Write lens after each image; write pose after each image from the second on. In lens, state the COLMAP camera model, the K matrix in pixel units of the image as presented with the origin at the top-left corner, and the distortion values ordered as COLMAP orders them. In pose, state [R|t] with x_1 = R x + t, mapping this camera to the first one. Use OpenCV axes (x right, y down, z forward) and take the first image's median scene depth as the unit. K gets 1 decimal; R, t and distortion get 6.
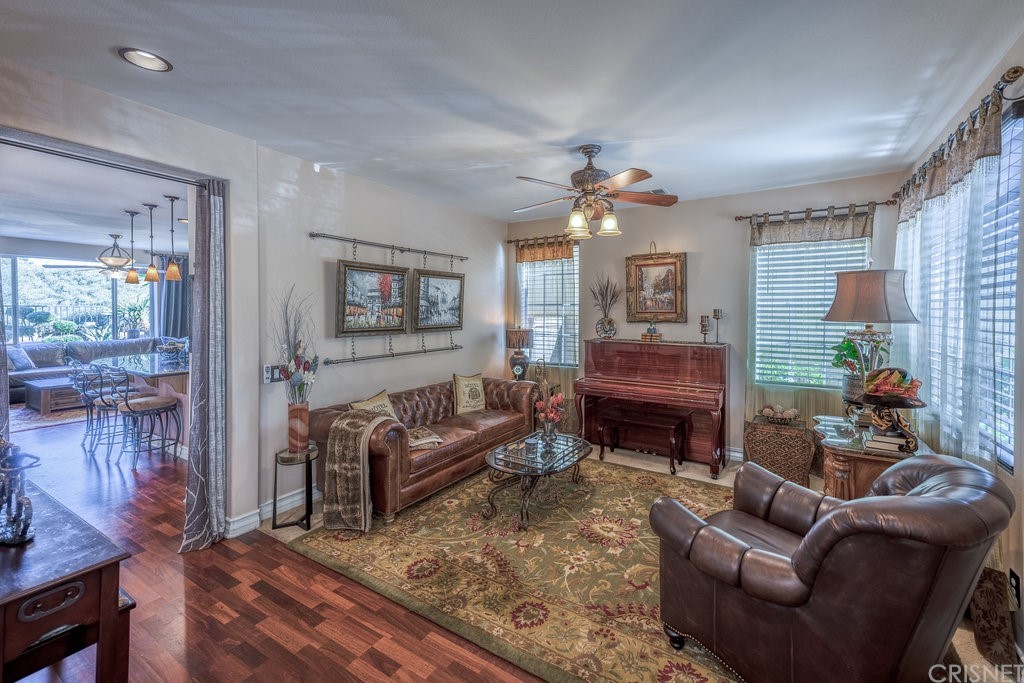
lens RADIAL K [[410.8, 0, 556.4], [0, 410.8, 316.6], [0, 0, 1]] dist [0.009090, 0.000014]
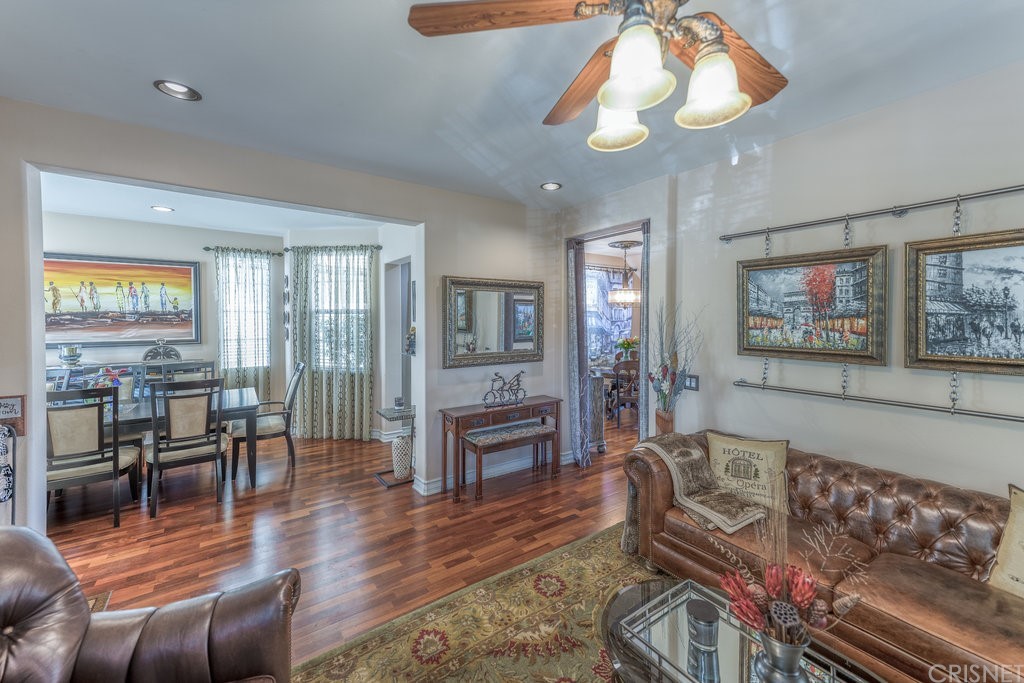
lens RADIAL K [[410.8, 0, 510.6], [0, 410.8, 326.3], [0, 0, 1]] dist [0.009090, 0.000014]
pose [[-0.450031, 0.014109, -0.892901, 0.355959], [-0.014308, 0.999633, 0.023007, -0.016394], [0.892898, 0.023129, -0.449664, 0.815051]]
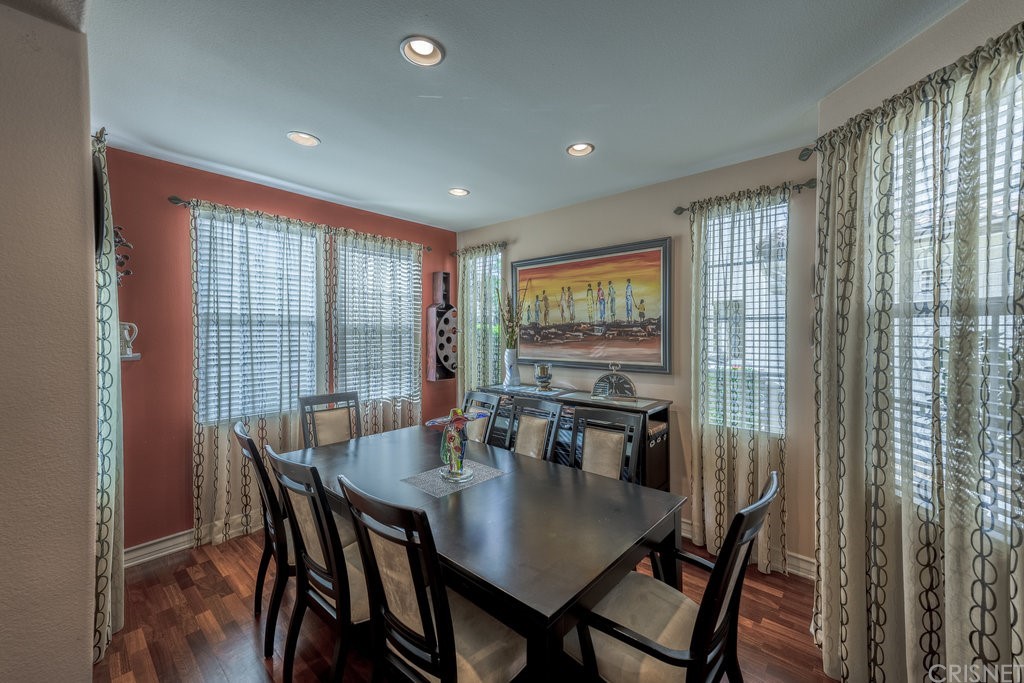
lens RADIAL K [[410.8, 0, 518.0], [0, 410.8, 336.2], [0, 0, 1]] dist [0.009090, 0.000014]
pose [[-0.975768, -0.007175, 0.218690, -0.277682], [-0.001384, 0.999645, 0.026623, -0.009193], [-0.218804, 0.025675, -0.975431, 0.148156]]
